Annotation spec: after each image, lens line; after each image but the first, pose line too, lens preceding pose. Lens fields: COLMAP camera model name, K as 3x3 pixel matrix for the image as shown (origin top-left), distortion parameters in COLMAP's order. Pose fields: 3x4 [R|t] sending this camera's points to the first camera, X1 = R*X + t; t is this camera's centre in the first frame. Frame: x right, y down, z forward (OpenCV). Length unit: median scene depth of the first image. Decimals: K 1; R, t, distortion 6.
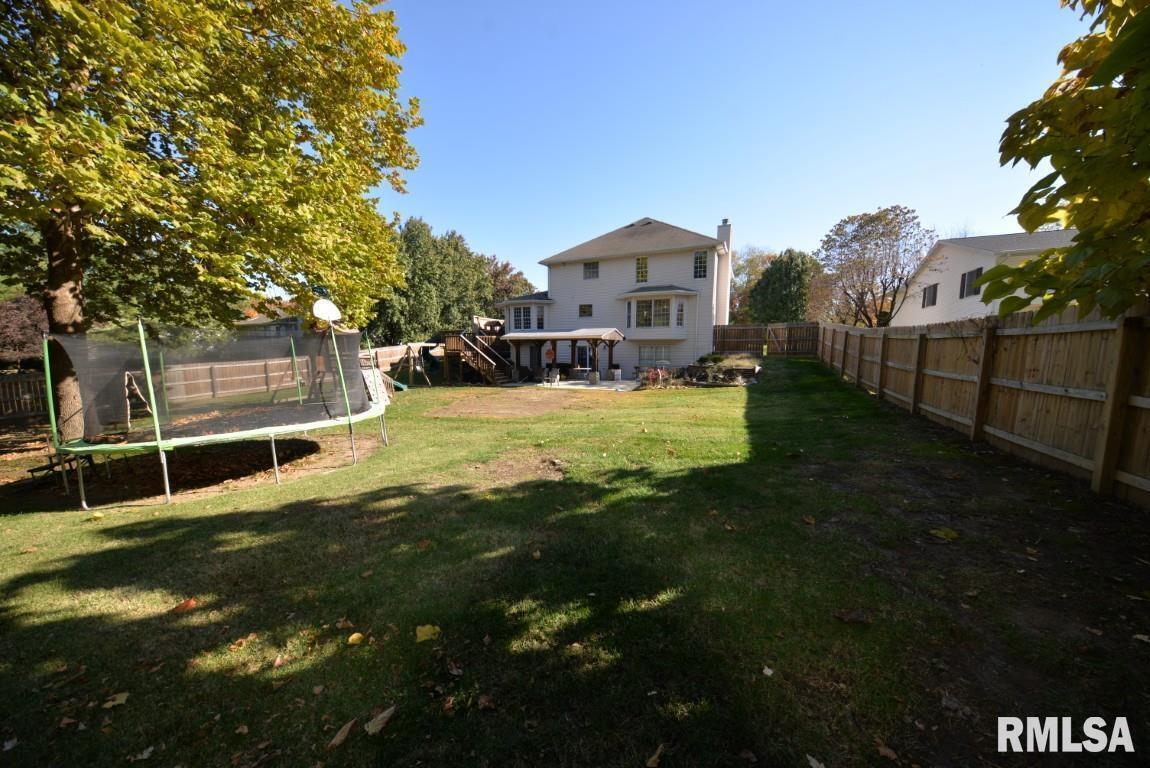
lens RADIAL K [[377.7, 0, 576.4], [0, 377.7, 387.8], [0, 0, 1]] dist [0.003260, -0.005635]
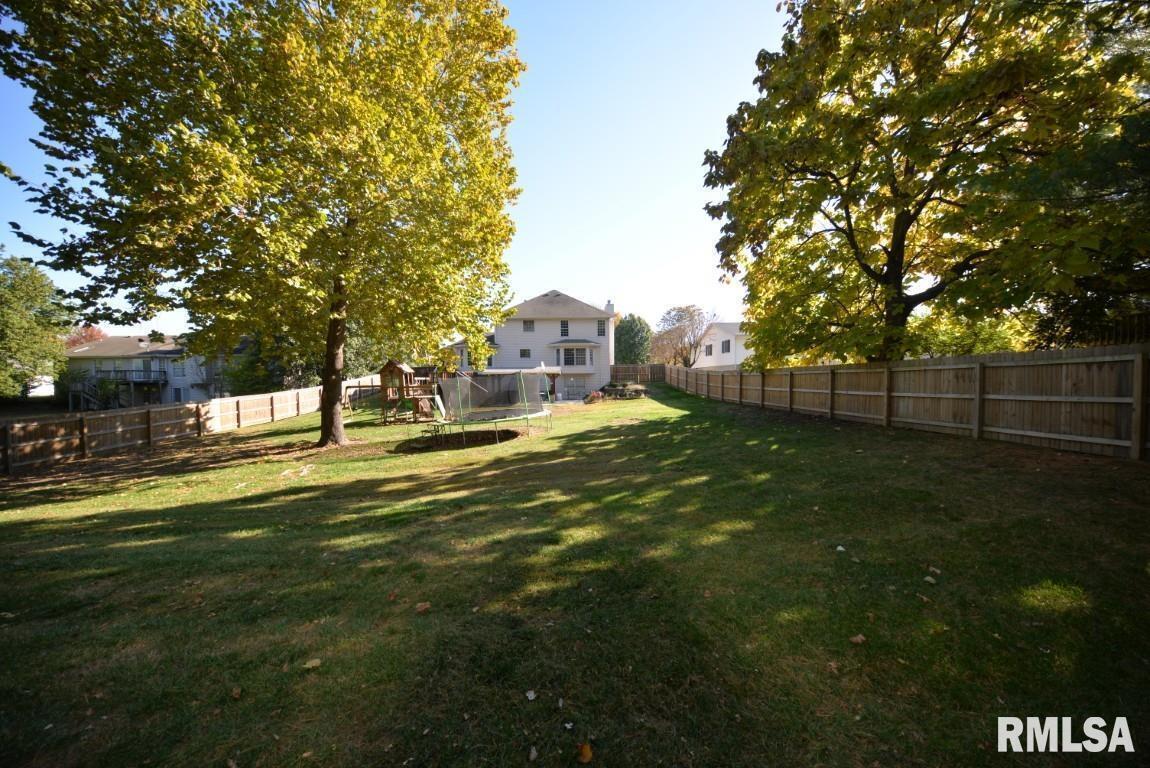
lens RADIAL K [[377.7, 0, 576.4], [0, 377.7, 387.8], [0, 0, 1]] dist [0.003260, -0.005635]
pose [[0.901118, -0.021016, 0.433064, -0.479200], [0.055450, 0.996209, -0.067035, 0.034886], [-0.430013, 0.084420, 0.898867, -0.399108]]
